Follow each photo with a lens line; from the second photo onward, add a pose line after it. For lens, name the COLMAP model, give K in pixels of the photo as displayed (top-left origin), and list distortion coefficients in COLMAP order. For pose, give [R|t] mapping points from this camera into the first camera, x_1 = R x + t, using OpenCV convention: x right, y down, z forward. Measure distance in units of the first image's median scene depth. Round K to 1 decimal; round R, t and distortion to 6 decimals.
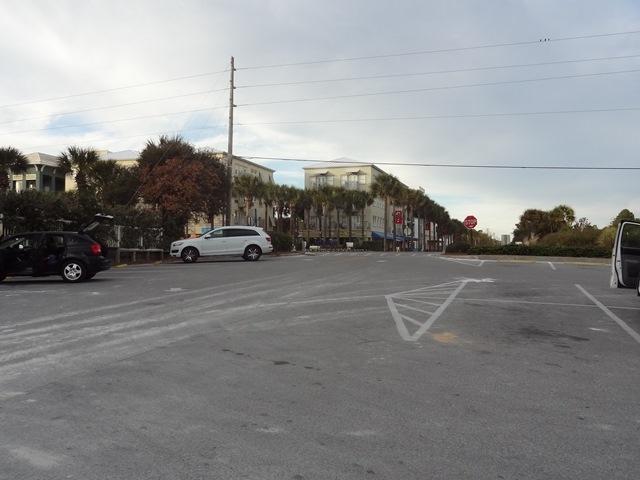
lens RADIAL K [[591.2, 0, 320.7], [0, 591.2, 239.3], [0, 0, 1]] dist [-0.001981, 0.000000]
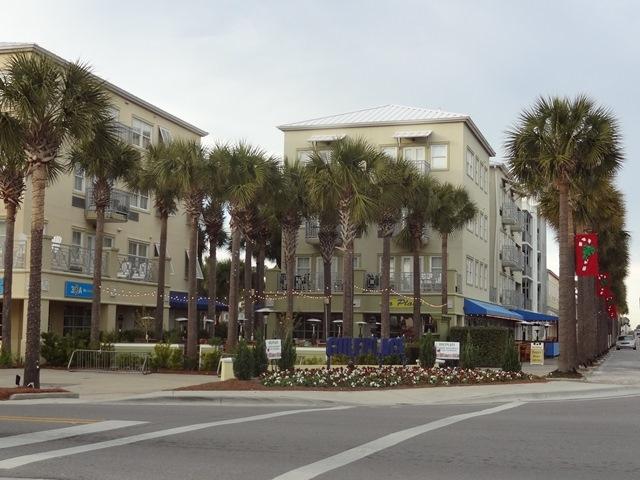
lens RADIAL K [[949.2, 0, 325.2], [0, 949.2, 240.8], [0, 0, 1]] dist [-0.000032, 0.000000]
pose [[0.999727, 0.017277, 0.015753, -0.010048], [-0.016170, 0.997563, -0.067874, -0.007856], [-0.016887, 0.067601, 0.997570, 0.432846]]
